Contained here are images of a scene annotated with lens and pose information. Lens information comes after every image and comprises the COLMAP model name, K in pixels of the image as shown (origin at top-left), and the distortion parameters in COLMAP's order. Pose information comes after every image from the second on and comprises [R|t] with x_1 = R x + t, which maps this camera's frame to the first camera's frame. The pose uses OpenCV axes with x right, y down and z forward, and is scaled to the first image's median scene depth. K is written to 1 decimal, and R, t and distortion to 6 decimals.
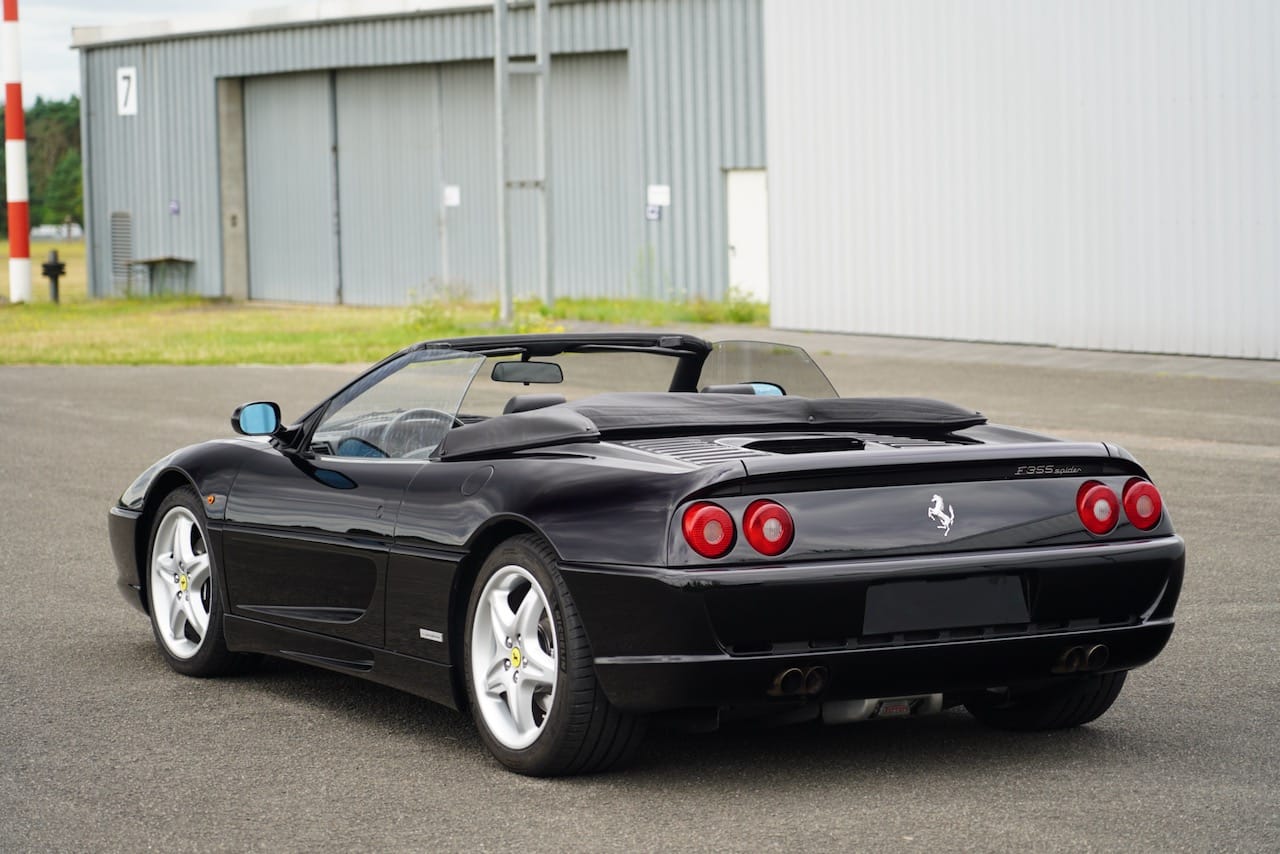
lens RADIAL K [[3688.4, 0, 639.5], [0, 3688.4, 426.9], [0, 0, 1]] dist [0.008721, 0.000000]
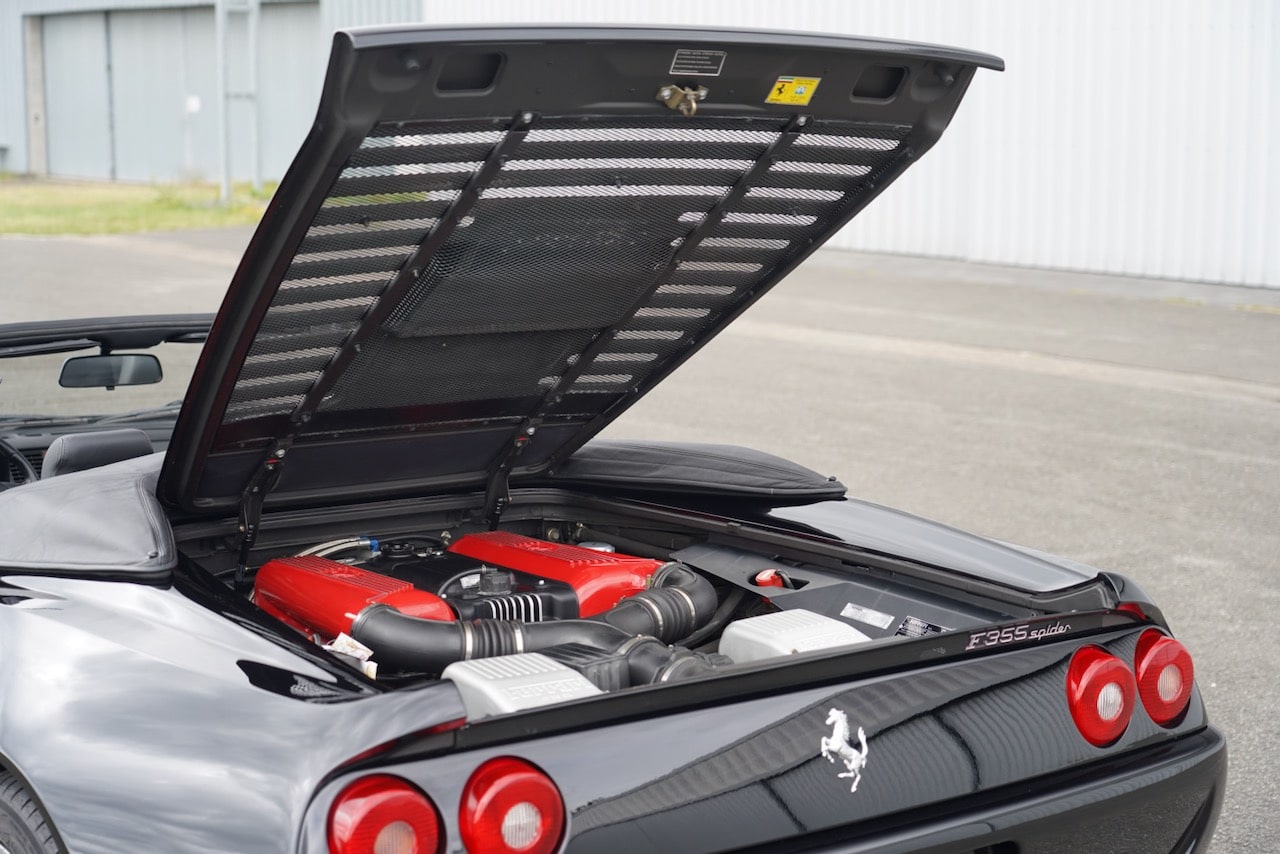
lens RADIAL K [[2342.3, 0, 633.7], [0, 2342.3, 422.0], [0, 0, 1]] dist [-0.022846, 0.000000]
pose [[0.991880, 0.001067, 0.127177, 0.002540], [-0.010036, 0.997503, 0.069901, -0.009451], [-0.126784, -0.070609, 0.989414, 0.148933]]
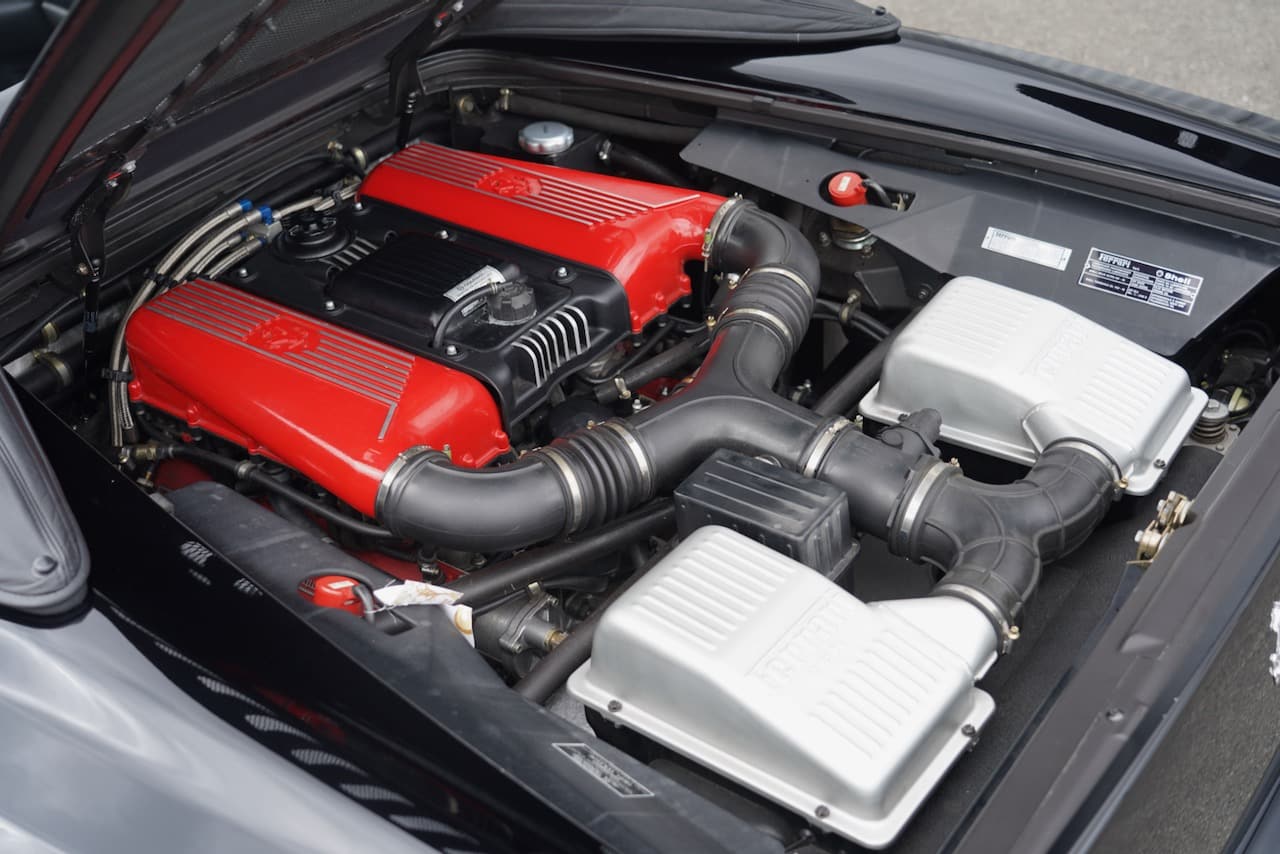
lens RADIAL K [[1579.5, 0, 644.9], [0, 1579.5, 424.6], [0, 0, 1]] dist [-0.012966, 0.000000]
pose [[0.904253, -0.272918, 0.328394, -0.001483], [0.060040, 0.842703, 0.535021, -0.014608], [-0.422755, -0.464078, 0.778402, 0.193818]]
